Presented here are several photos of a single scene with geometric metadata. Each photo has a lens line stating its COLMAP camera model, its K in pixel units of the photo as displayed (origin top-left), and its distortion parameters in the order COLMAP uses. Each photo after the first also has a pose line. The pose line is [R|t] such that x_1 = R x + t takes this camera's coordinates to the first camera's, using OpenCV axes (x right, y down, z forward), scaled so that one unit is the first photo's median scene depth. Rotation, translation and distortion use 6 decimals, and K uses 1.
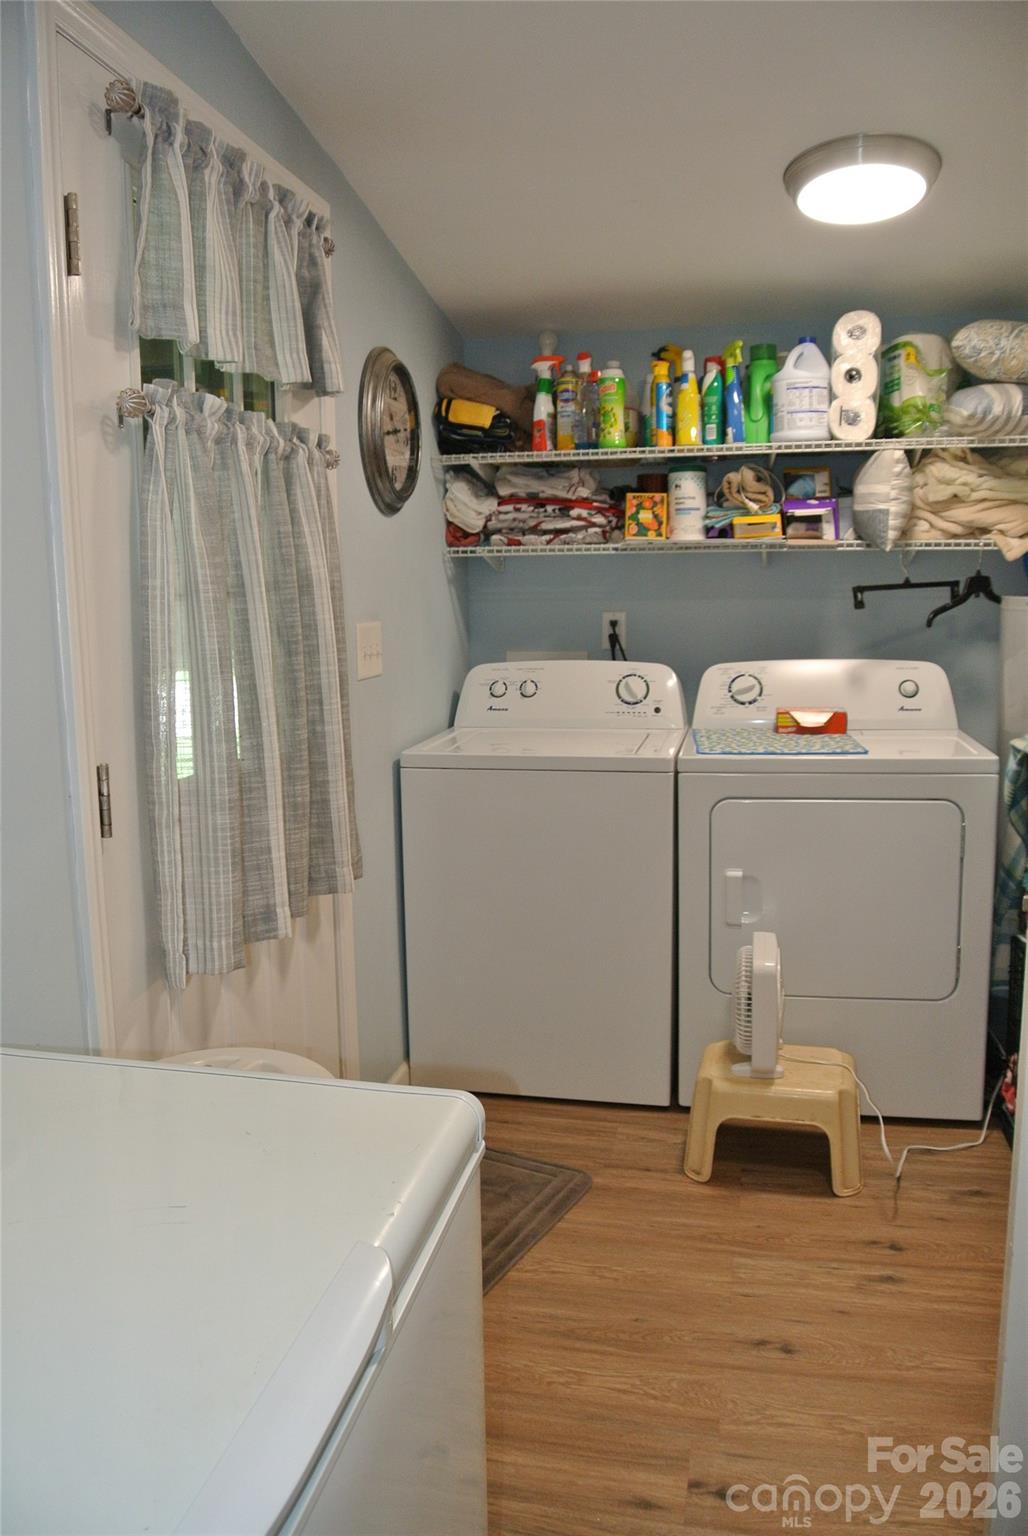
lens RADIAL K [[1190.6, 0, 499.7], [0, 1190.6, 762.3], [0, 0, 1]] dist [-0.088228, 0.039844]
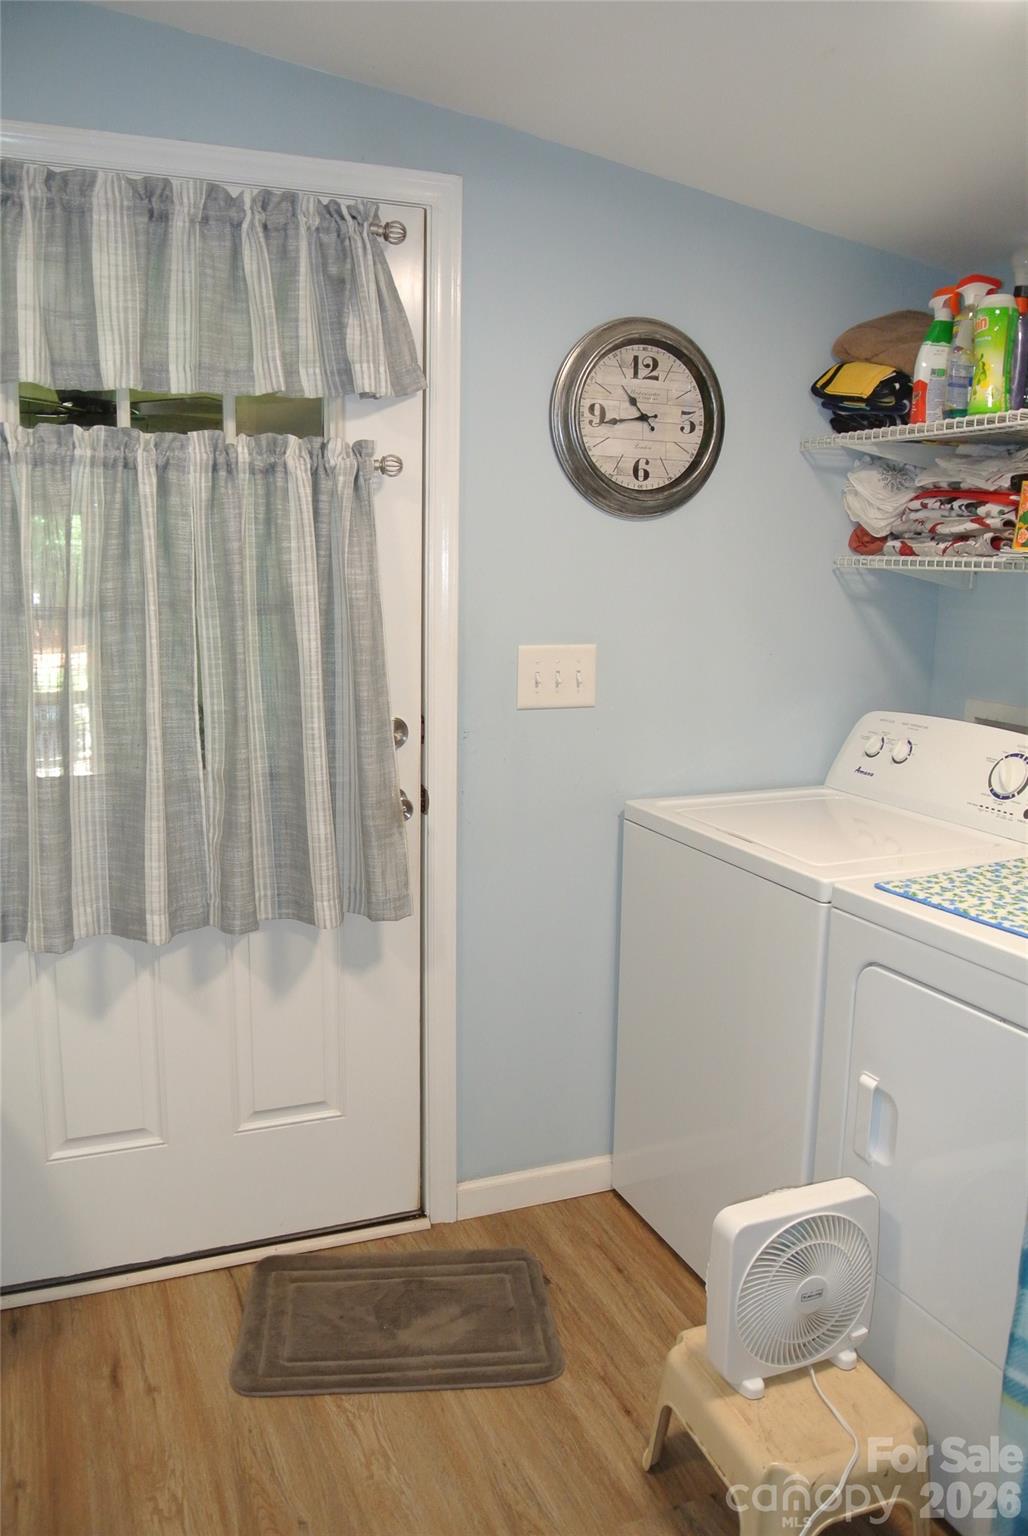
lens RADIAL K [[1190.6, 0, 499.7], [0, 1190.6, 762.3], [0, 0, 1]] dist [-0.088228, 0.039844]
pose [[0.566863, 0.161042, -0.807918, 0.487839], [-0.143839, 0.984990, 0.095416, -0.092217], [0.811157, 0.062122, 0.581519, 0.391846]]
